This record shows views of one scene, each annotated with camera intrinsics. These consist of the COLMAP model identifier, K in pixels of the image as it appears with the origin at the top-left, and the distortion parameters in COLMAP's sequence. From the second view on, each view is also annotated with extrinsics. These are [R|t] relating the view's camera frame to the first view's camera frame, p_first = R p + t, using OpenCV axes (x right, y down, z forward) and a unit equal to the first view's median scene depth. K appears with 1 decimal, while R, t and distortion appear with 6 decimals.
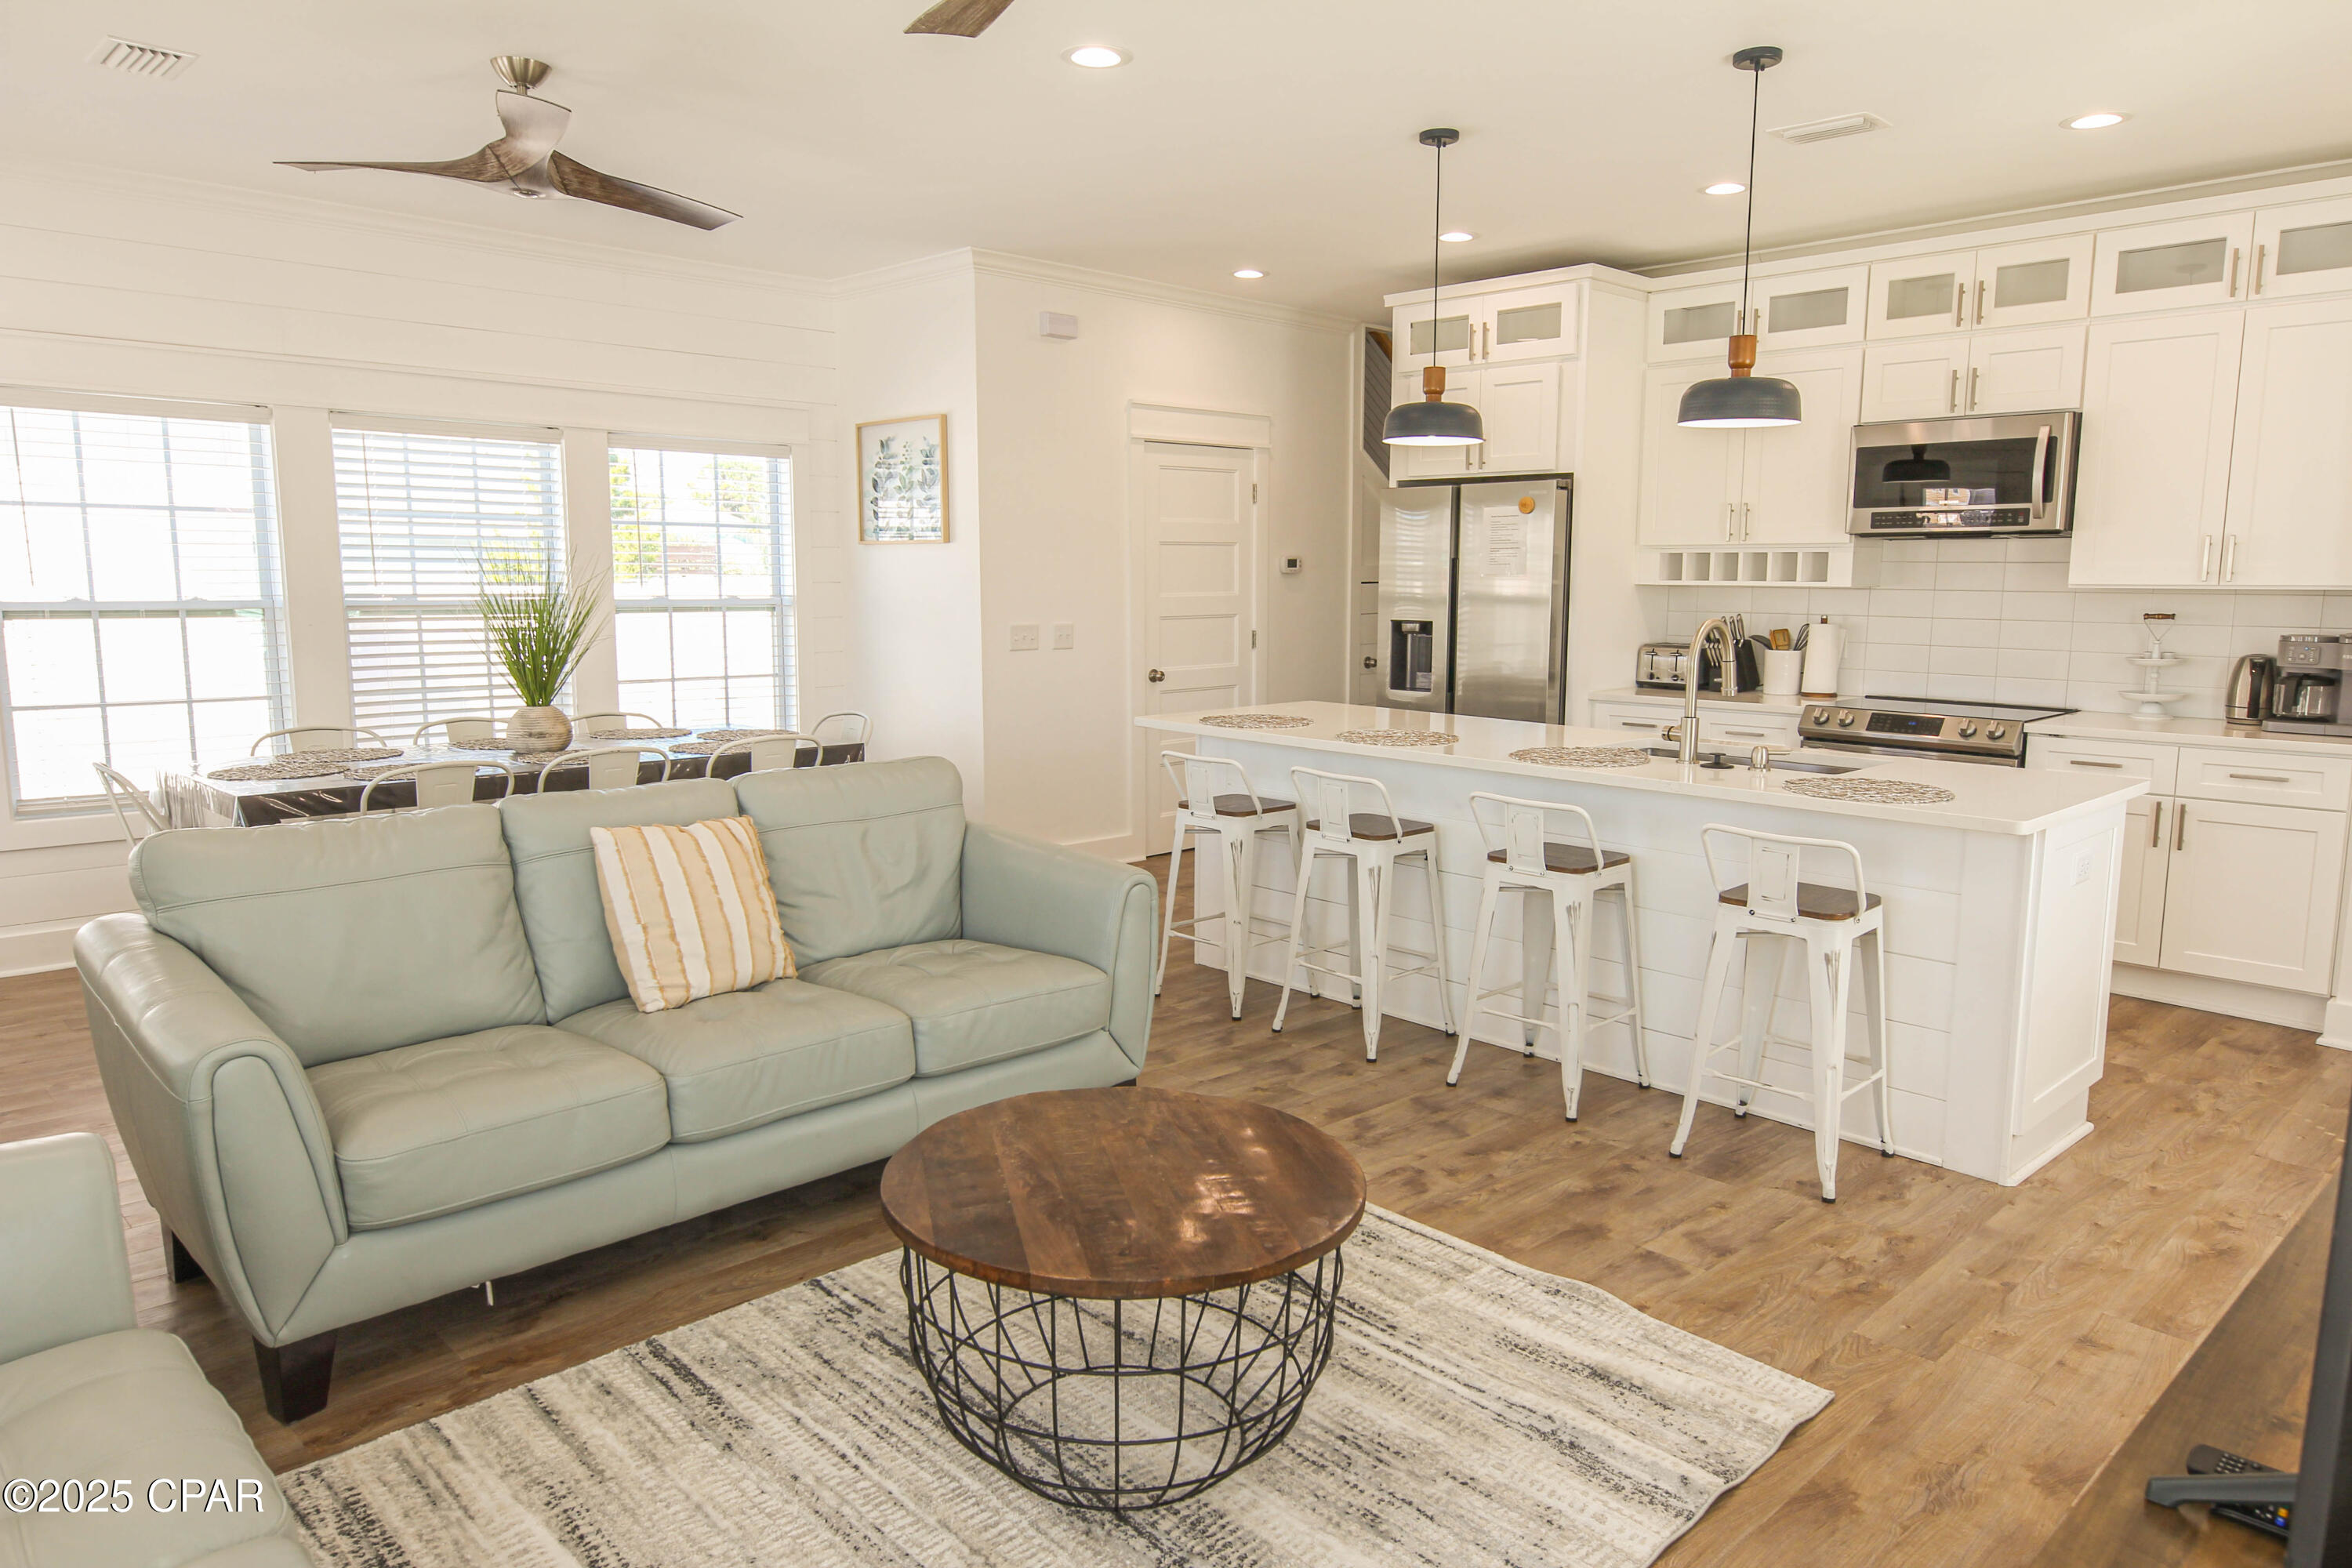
lens RADIAL K [[1521.8, 0, 1194.3], [0, 1521.8, 787.7], [0, 0, 1]] dist [0.005675, 0.003628]
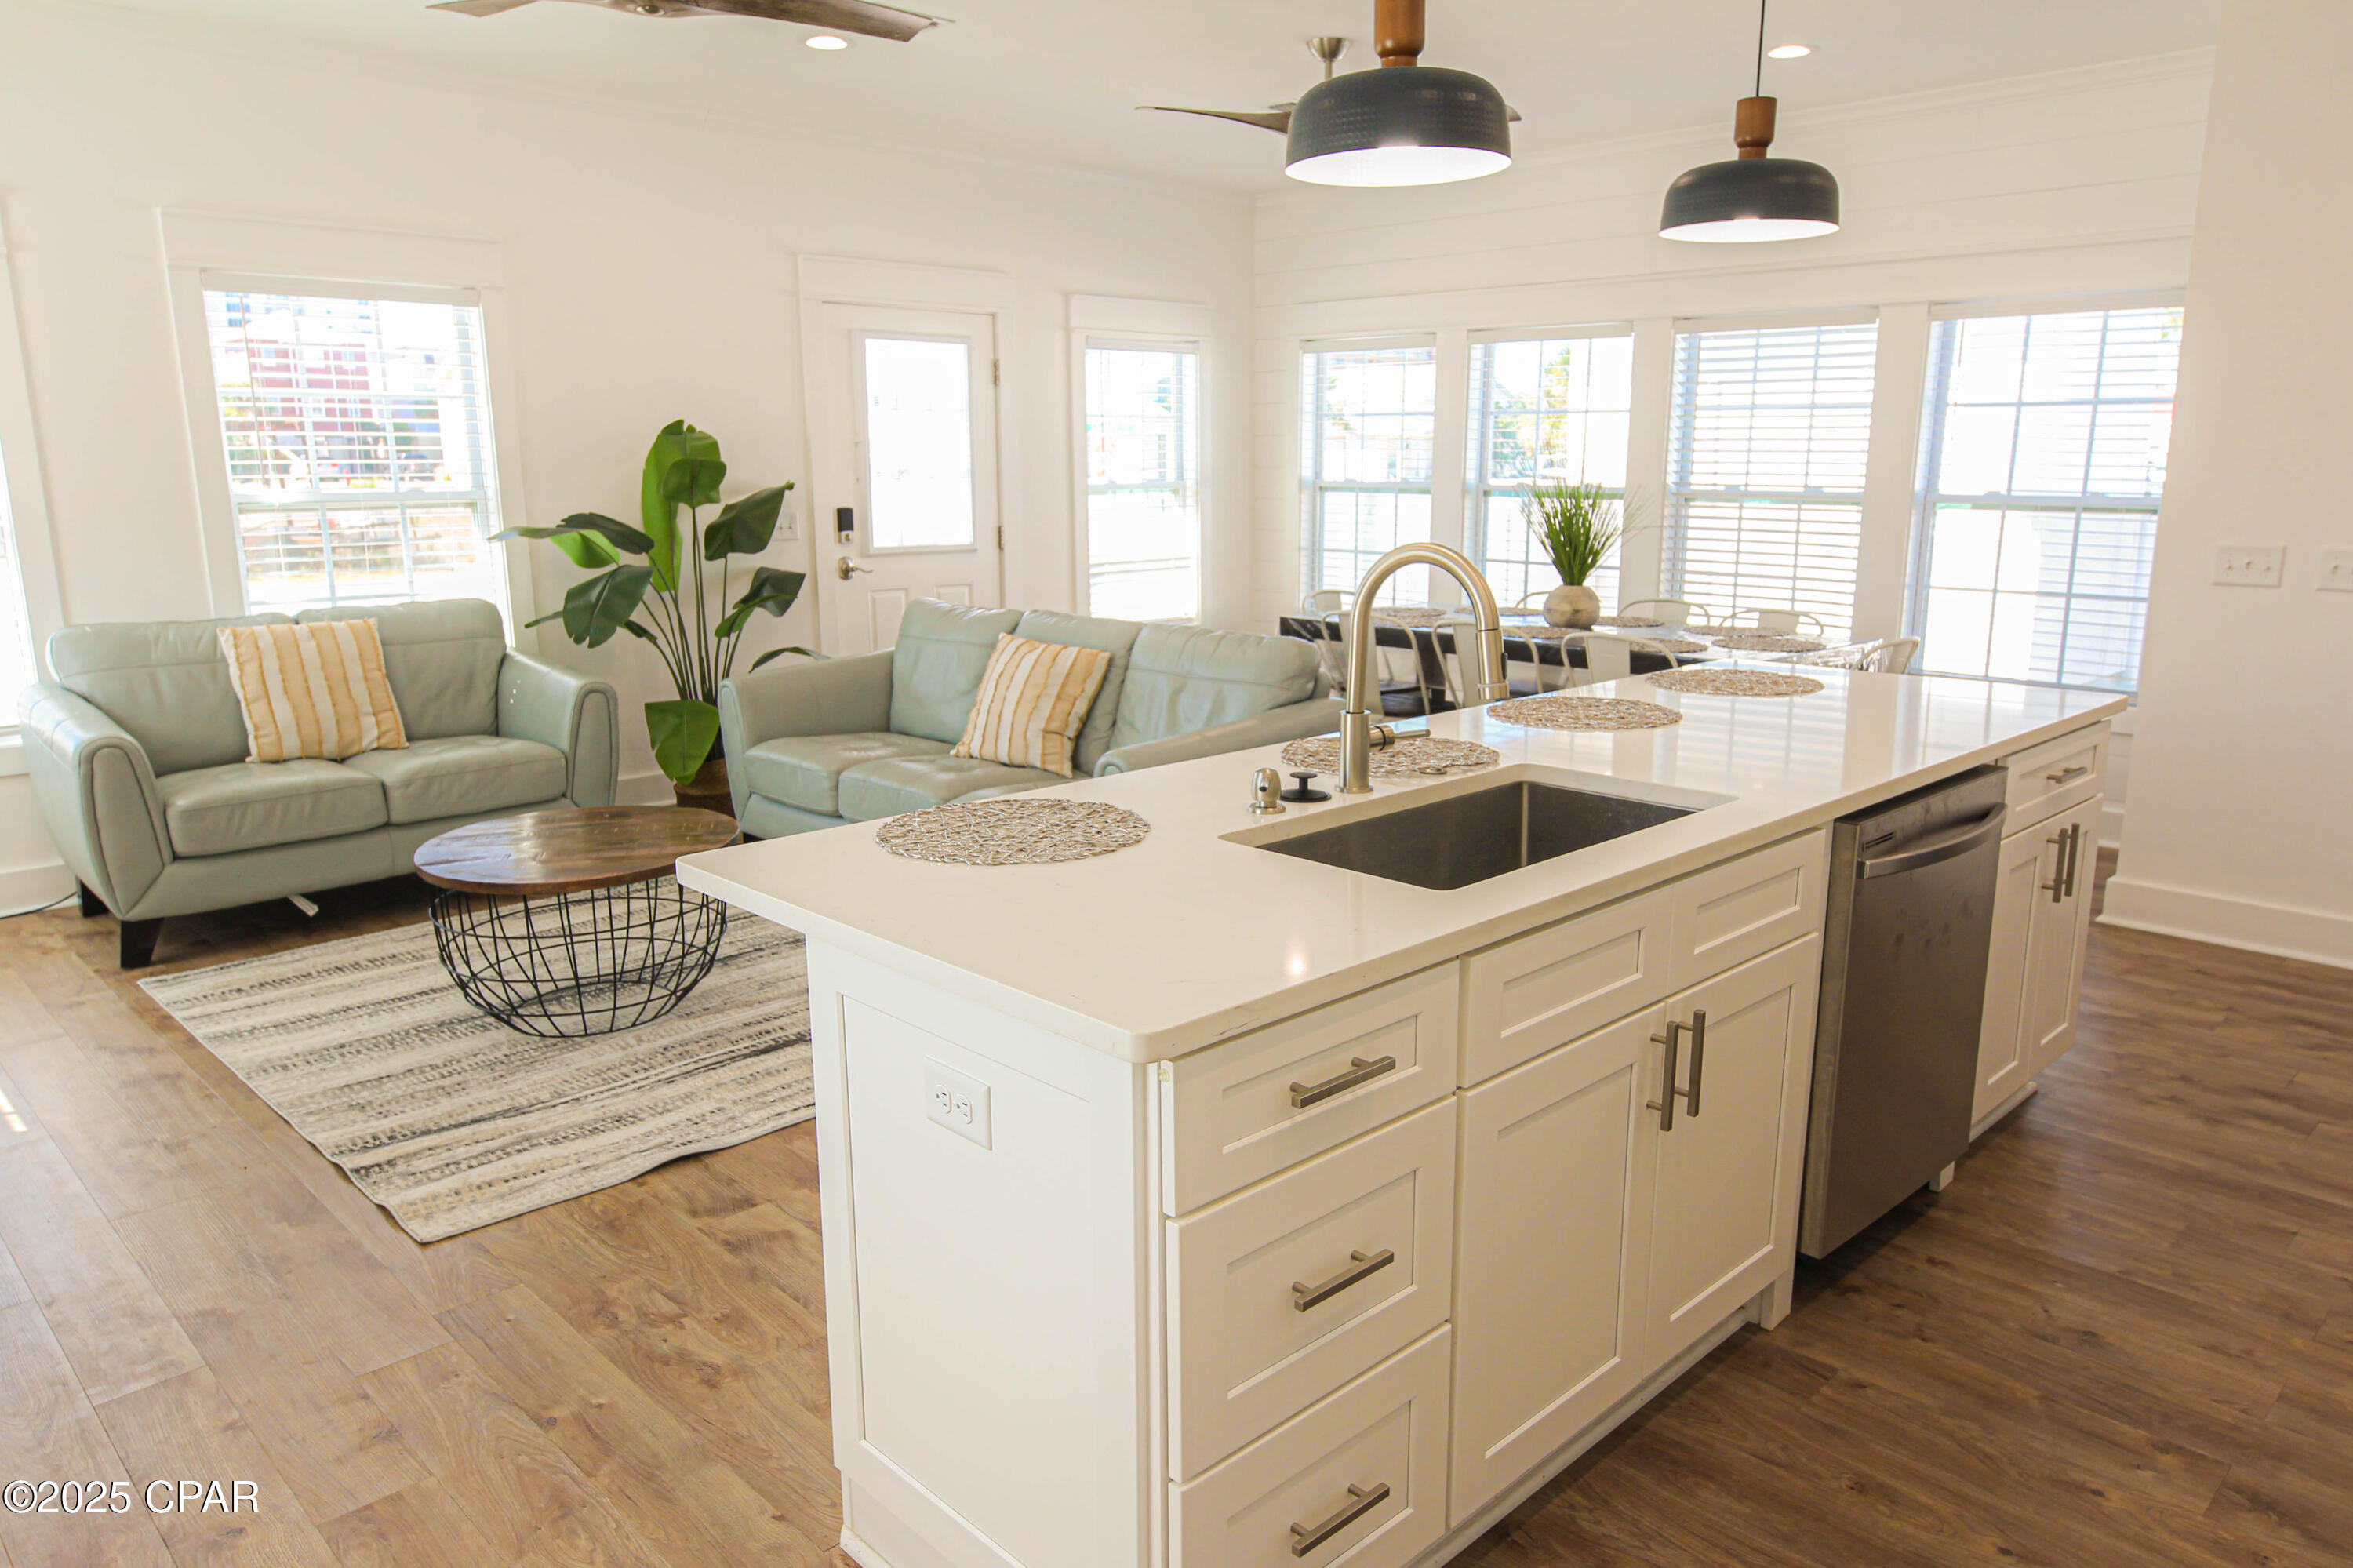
lens RADIAL K [[1582.7, 0, 1206.1], [0, 1582.7, 788.5], [0, 0, 1]] dist [0.005111, 0.002973]
pose [[0.007078, 0.201739, -0.979414, 0.667785], [-0.144813, 0.969320, 0.198614, -0.094339], [0.989434, 0.140426, 0.036075, 0.676274]]
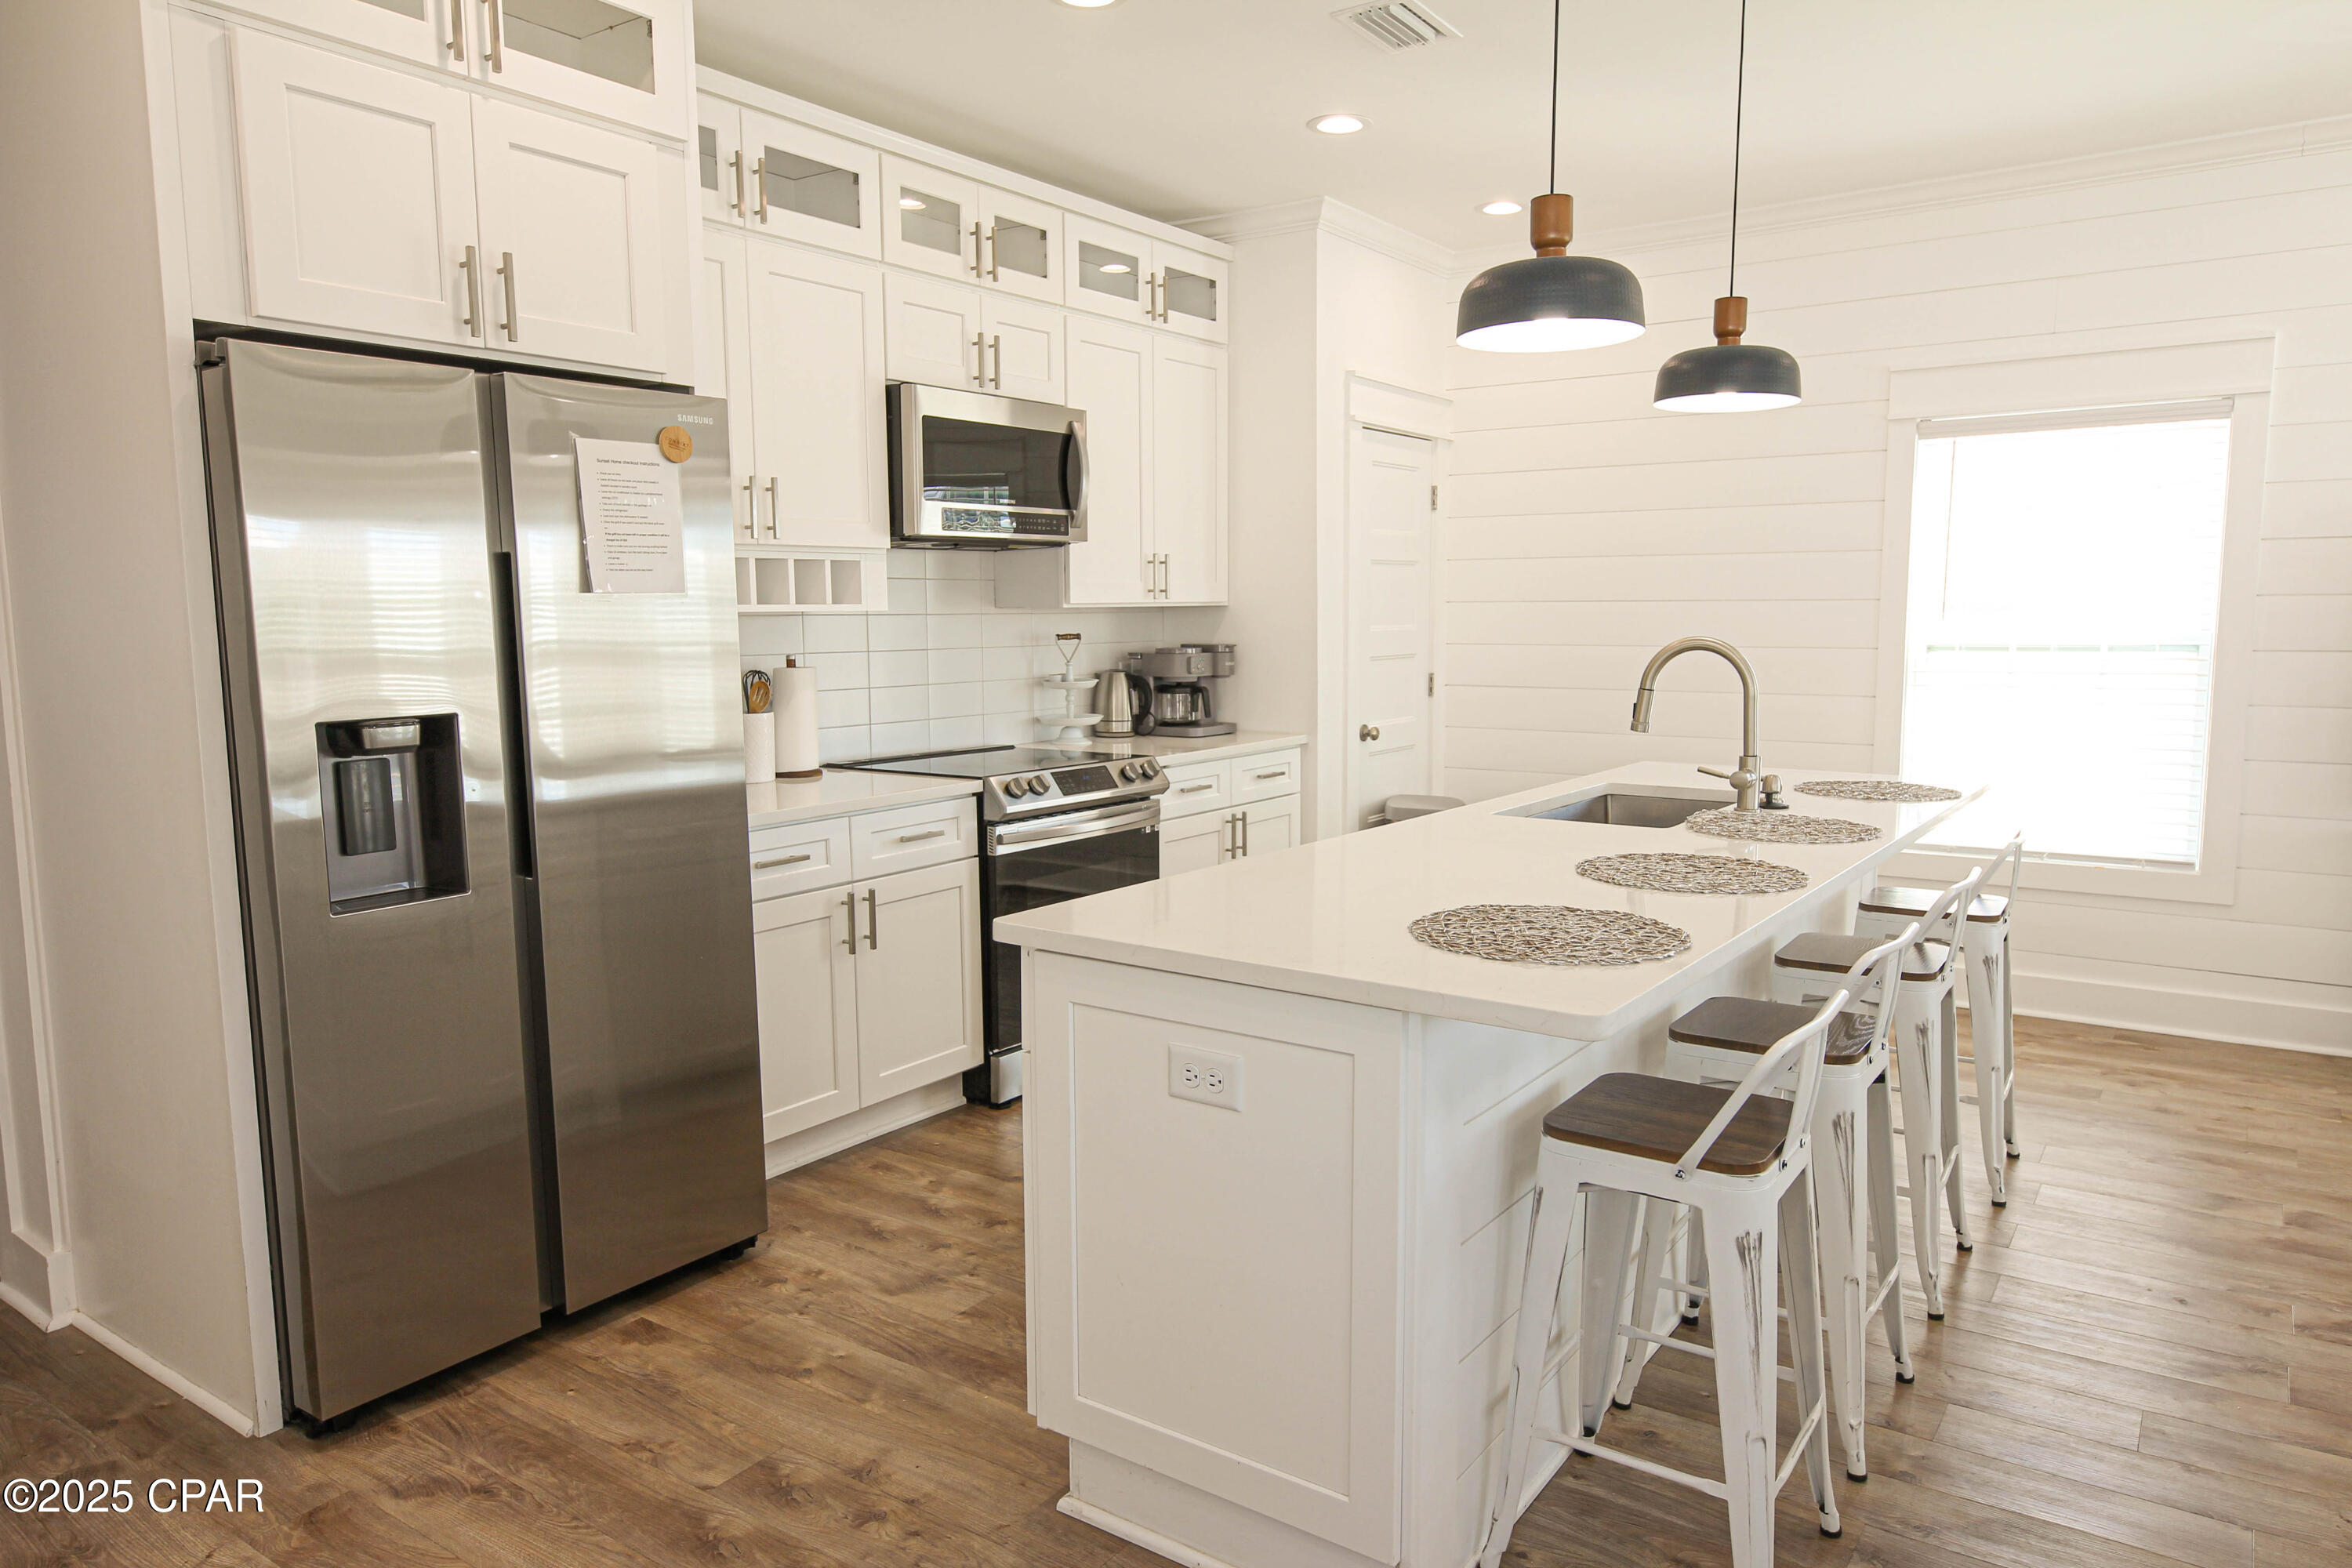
lens RADIAL K [[1521.8, 0, 1194.3], [0, 1521.8, 787.7], [0, 0, 1]] dist [0.005675, 0.003628]
pose [[-0.188390, -0.121791, 0.974513, -0.309023], [0.145510, 0.977867, 0.150340, -0.144317], [-0.971255, 0.170124, -0.166498, 1.044923]]
